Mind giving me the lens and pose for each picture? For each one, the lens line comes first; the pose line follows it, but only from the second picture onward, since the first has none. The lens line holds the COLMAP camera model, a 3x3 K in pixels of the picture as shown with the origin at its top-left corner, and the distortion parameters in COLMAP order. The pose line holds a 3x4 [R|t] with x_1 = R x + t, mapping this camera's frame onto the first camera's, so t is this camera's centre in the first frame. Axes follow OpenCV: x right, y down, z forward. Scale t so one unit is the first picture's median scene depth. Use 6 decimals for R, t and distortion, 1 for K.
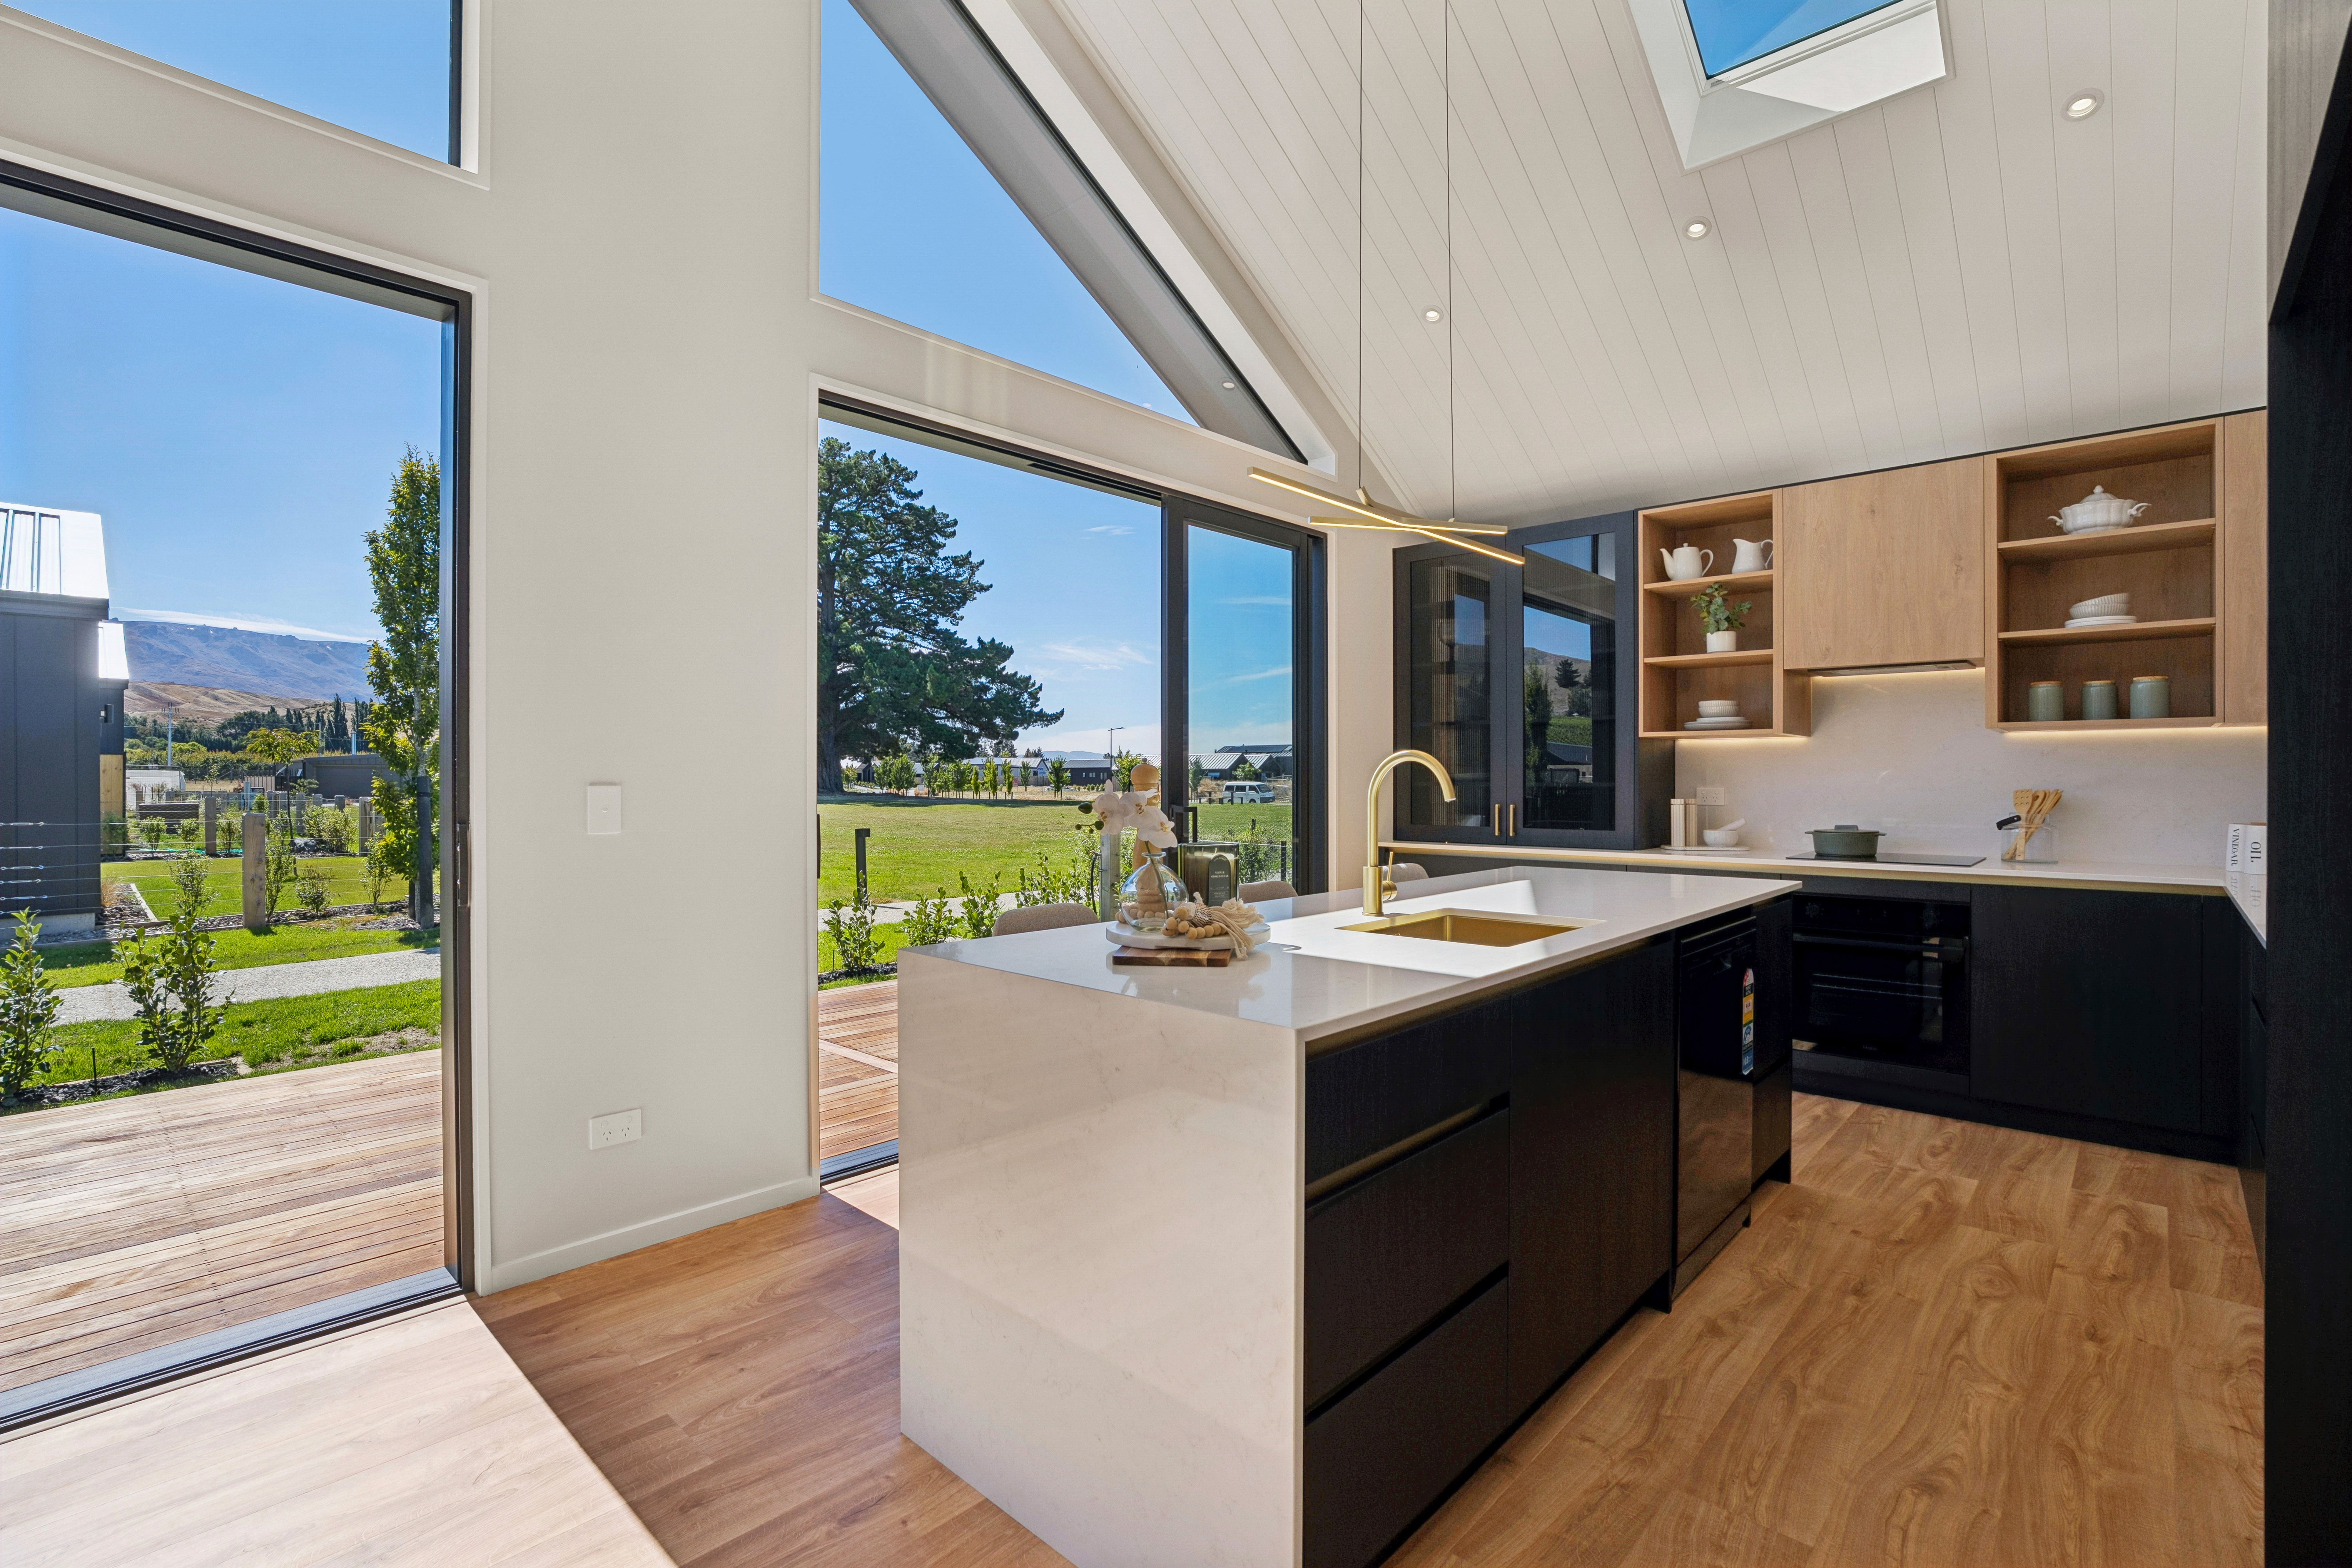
lens RADIAL K [[1078.9, 0, 1178.5], [0, 1078.9, 779.3], [0, 0, 1]] dist [-0.022915, 0.000849]
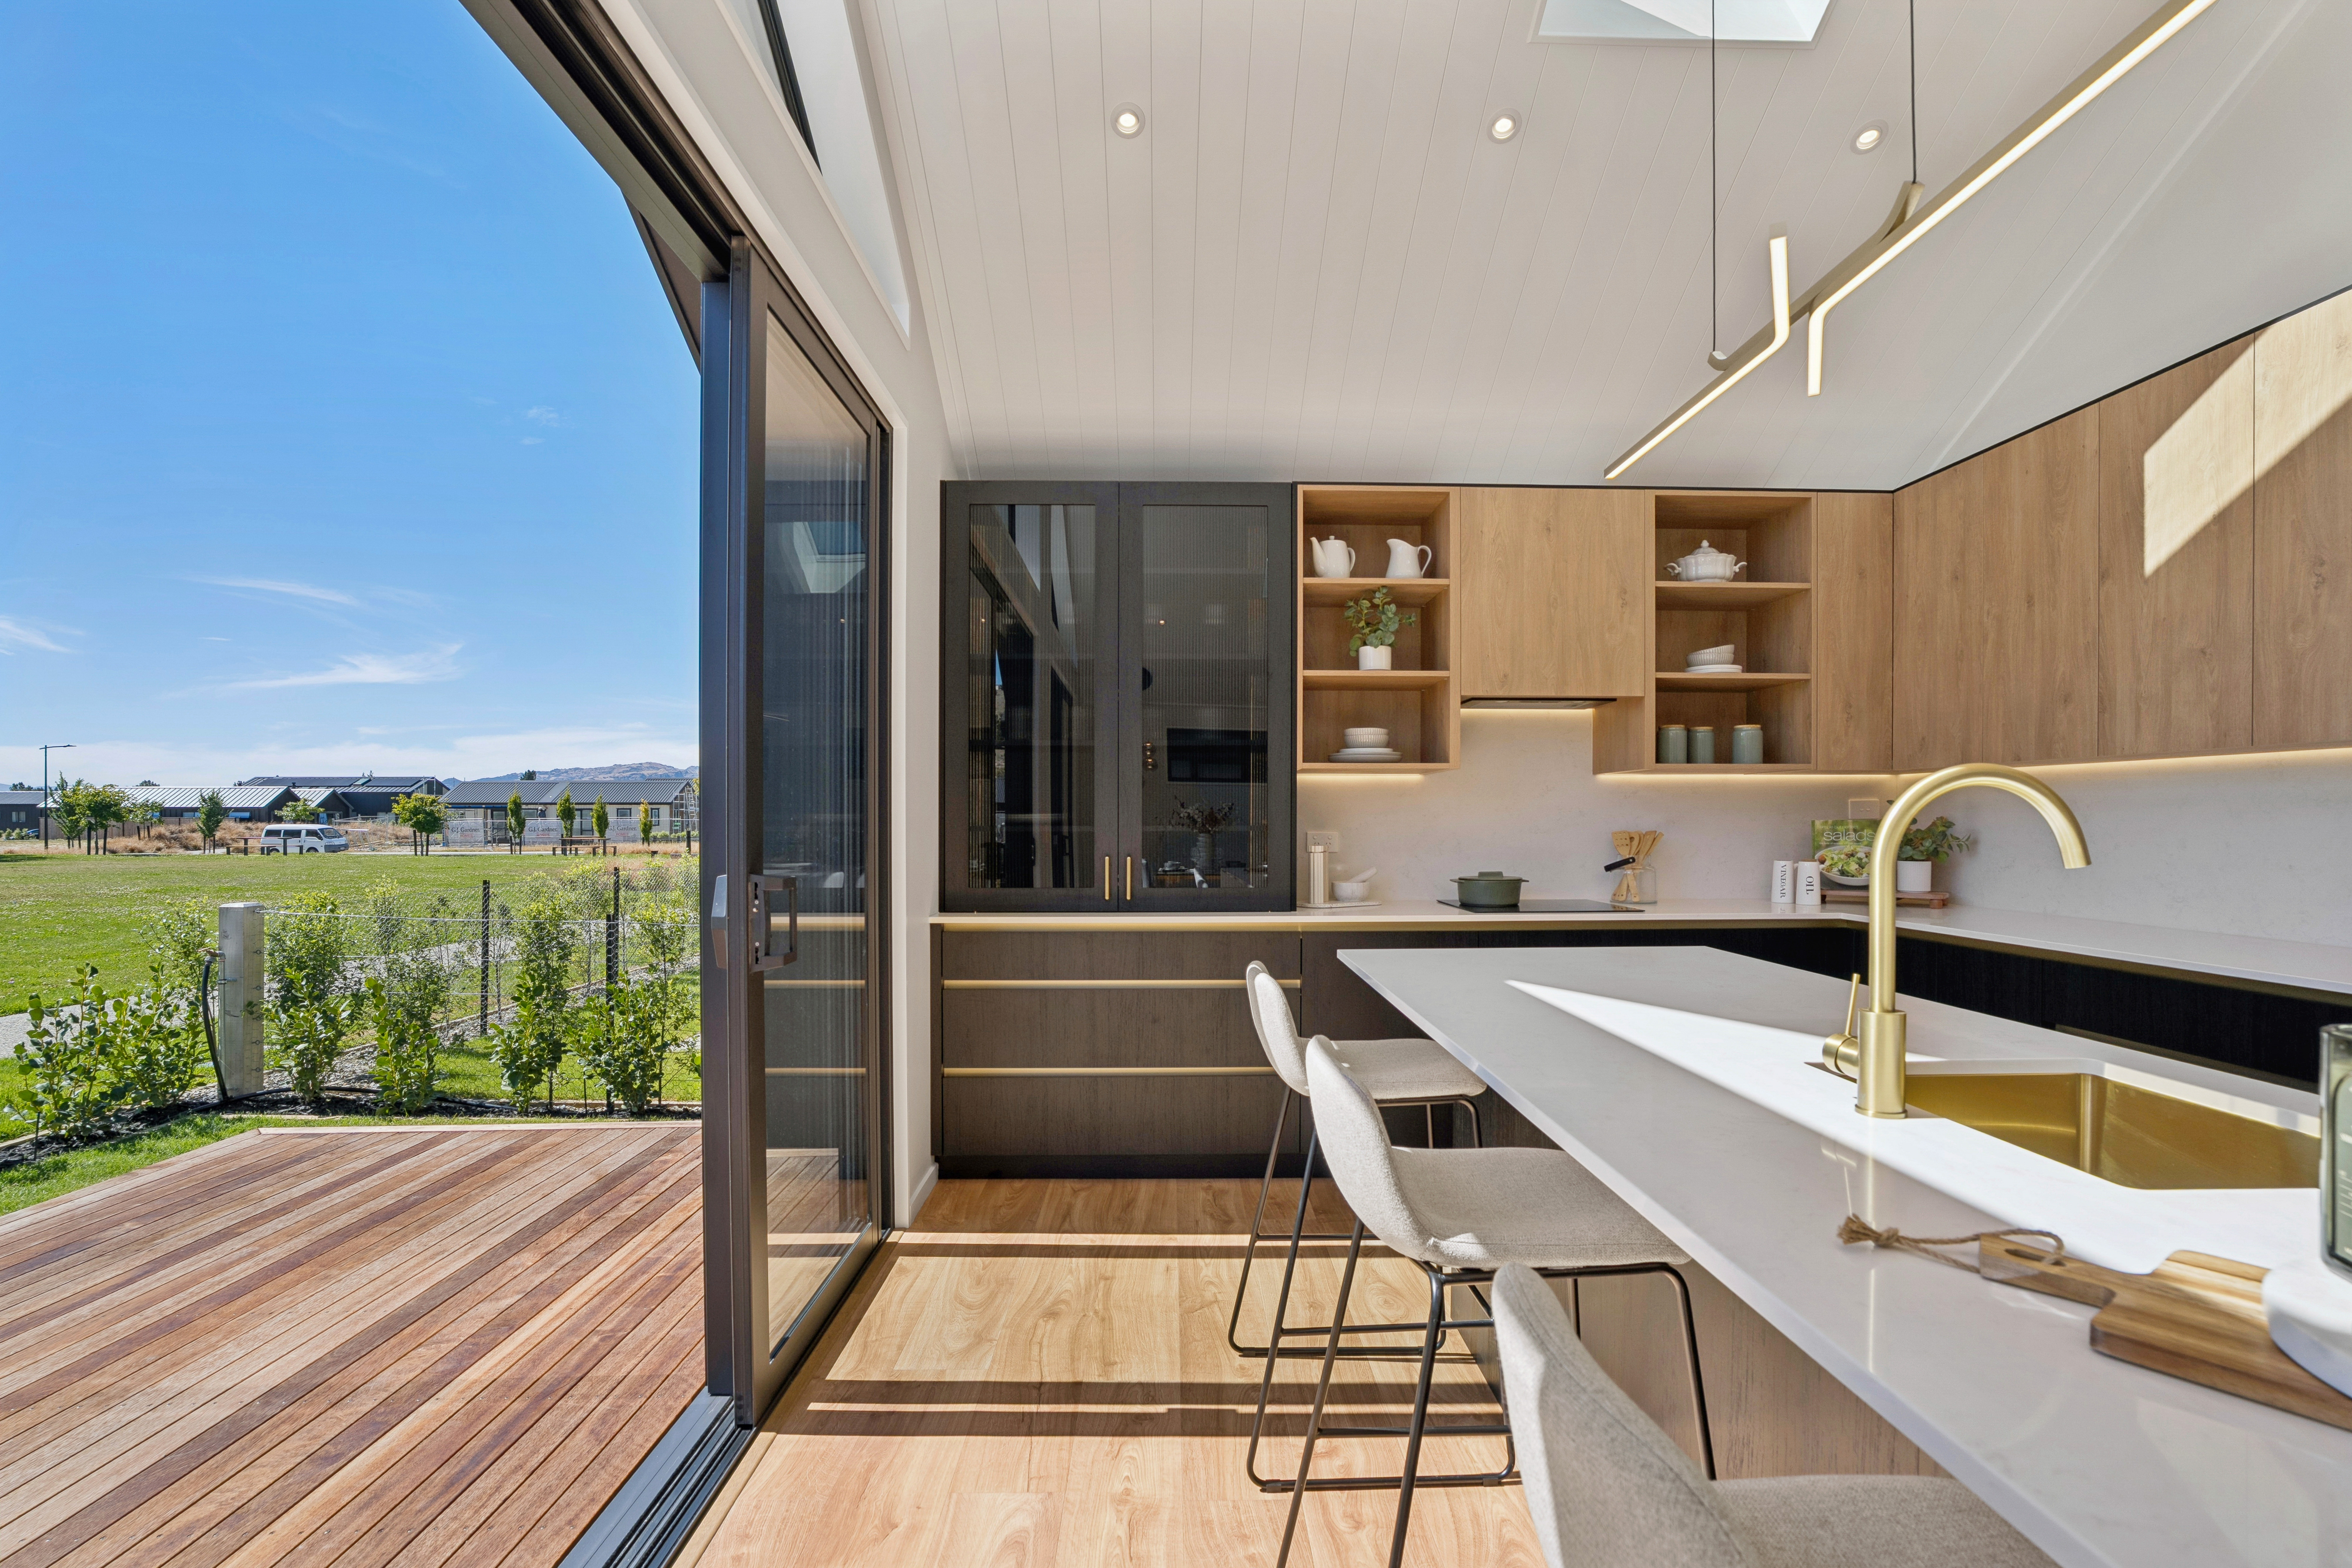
lens RADIAL K [[1078.9, 0, 1180.6], [0, 1078.9, 803.7], [0, 0, 1]] dist [-0.022915, 0.000849]
pose [[0.718836, 0.011697, 0.695082, -0.178541], [-0.000071, 0.999860, -0.016752, -0.000042], [-0.695180, 0.011993, 0.718736, 0.466366]]
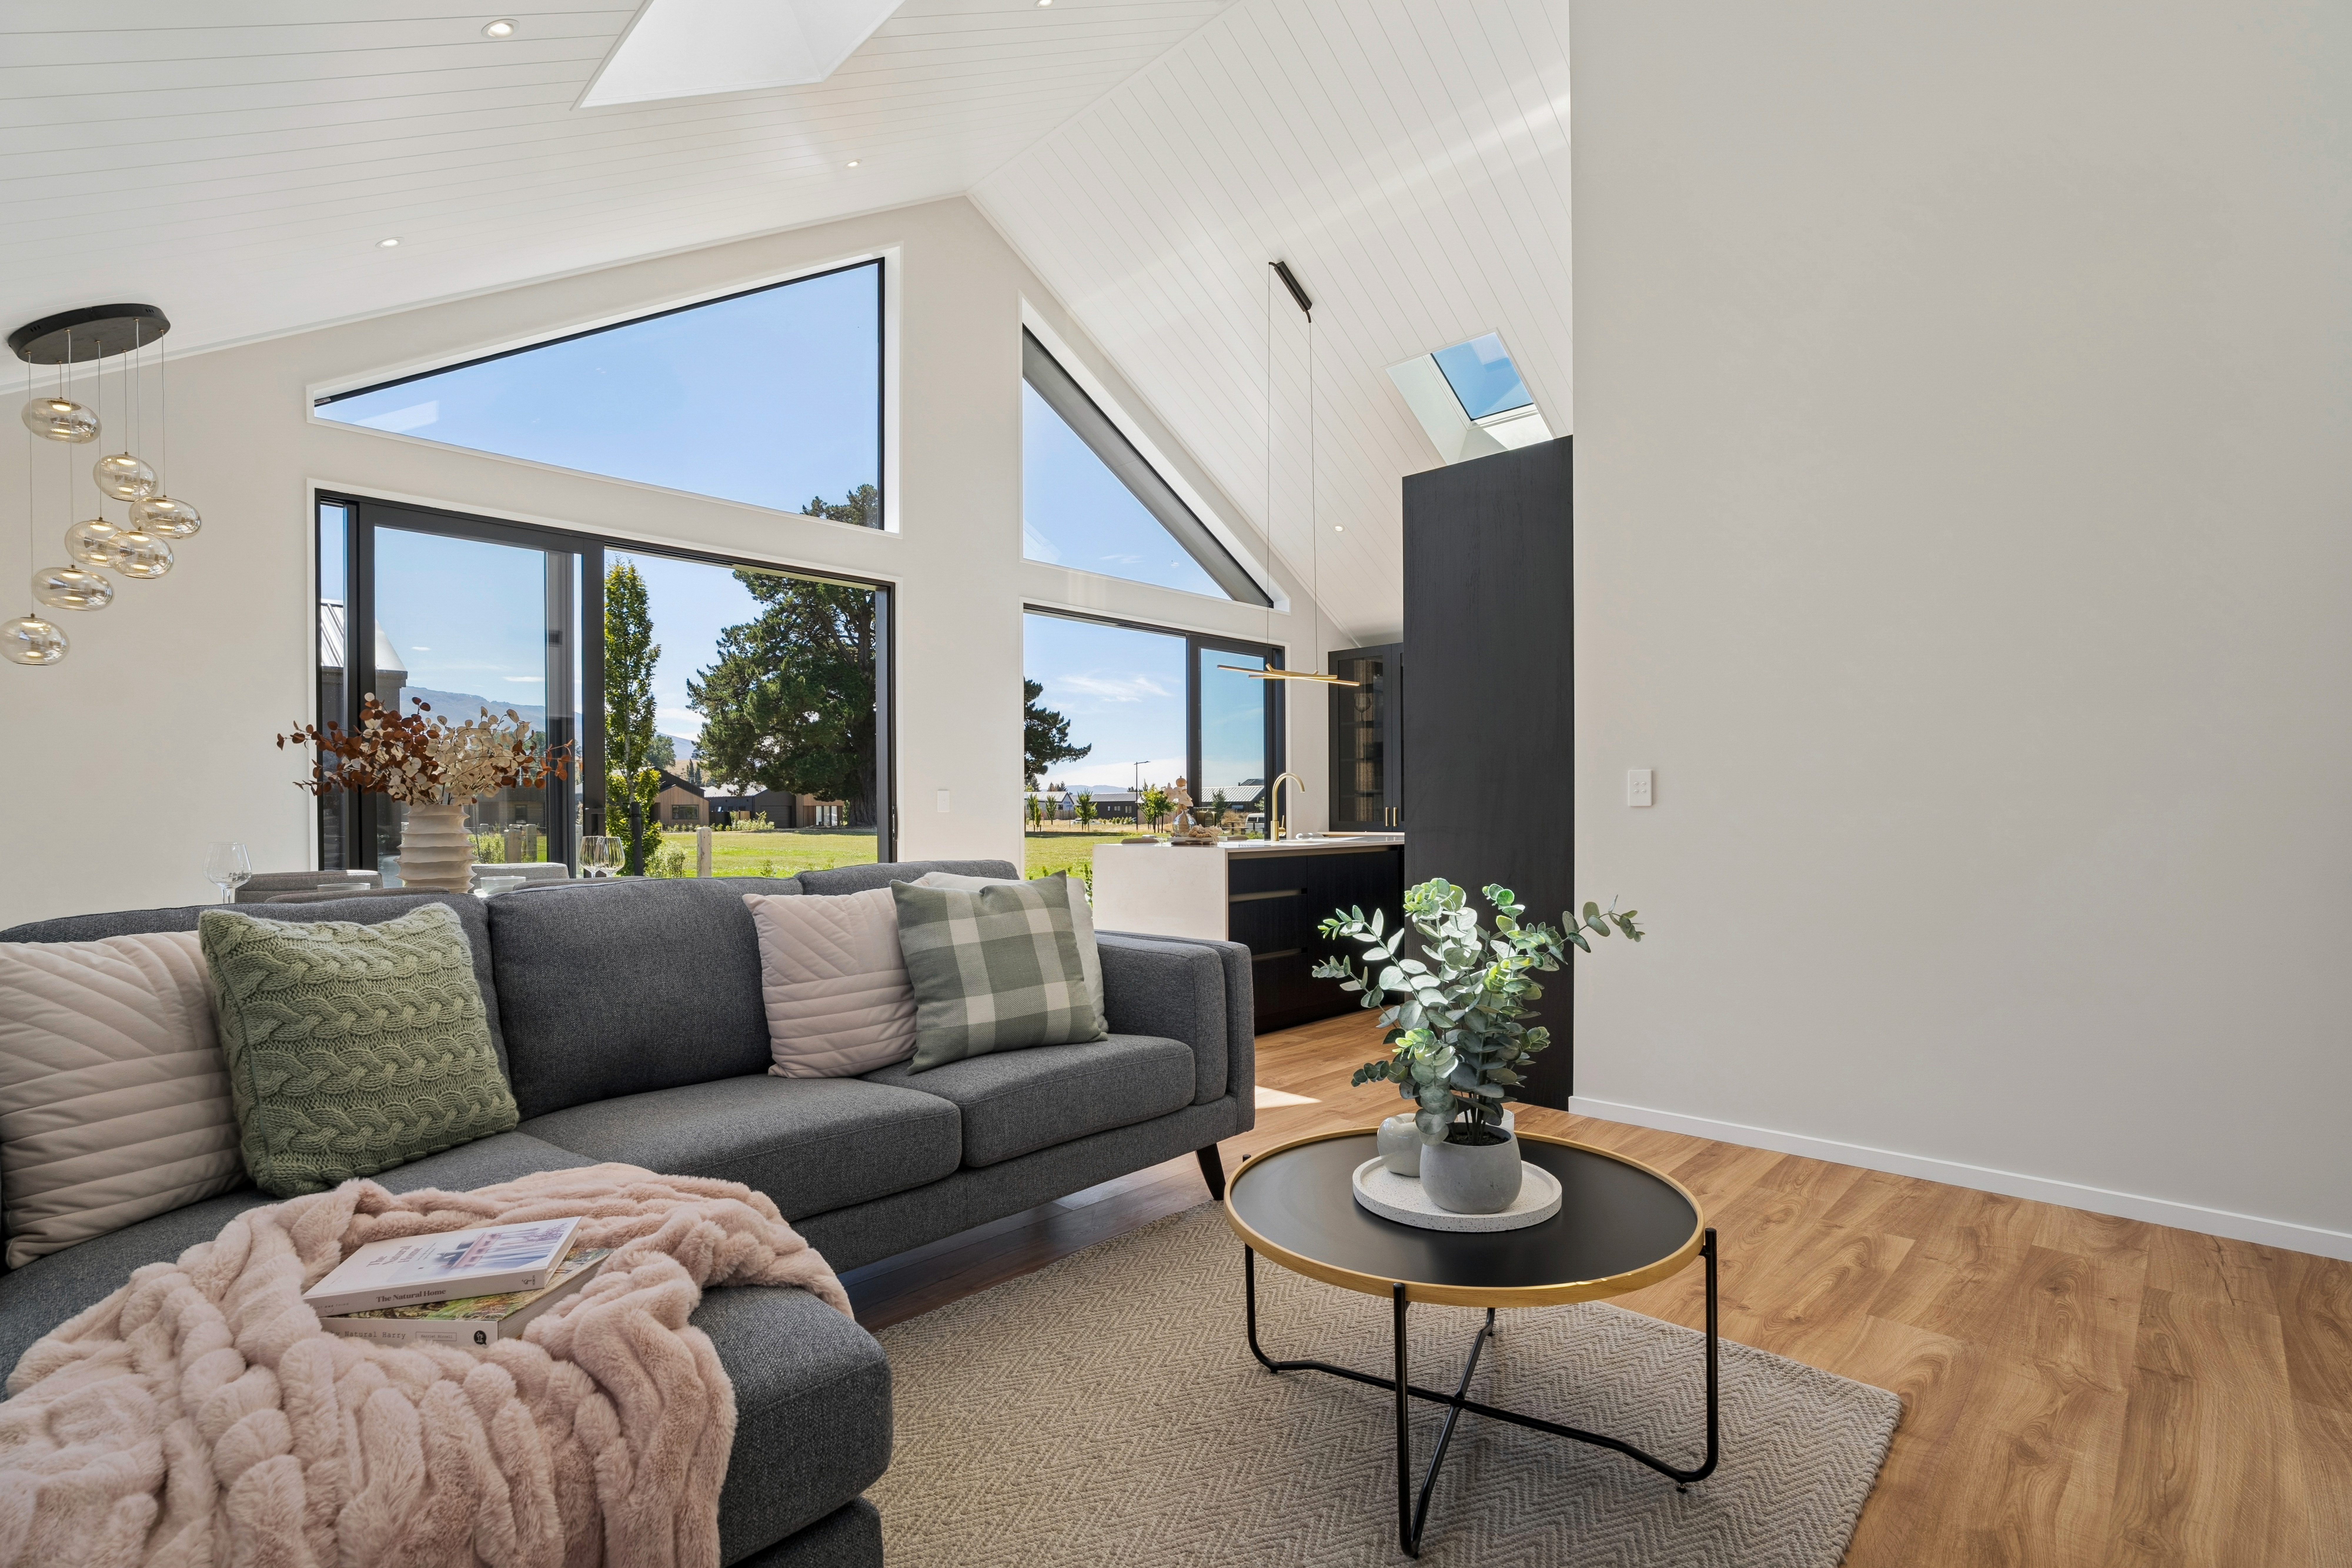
lens RADIAL K [[1078.9, 0, 1180.2], [0, 1078.9, 797.2], [0, 0, 1]] dist [-0.022915, 0.000849]
pose [[0.999771, -0.003398, -0.021108, 0.007117], [0.003091, 0.999889, -0.014575, 0.022875], [0.021155, 0.014507, 0.999671, -0.511413]]
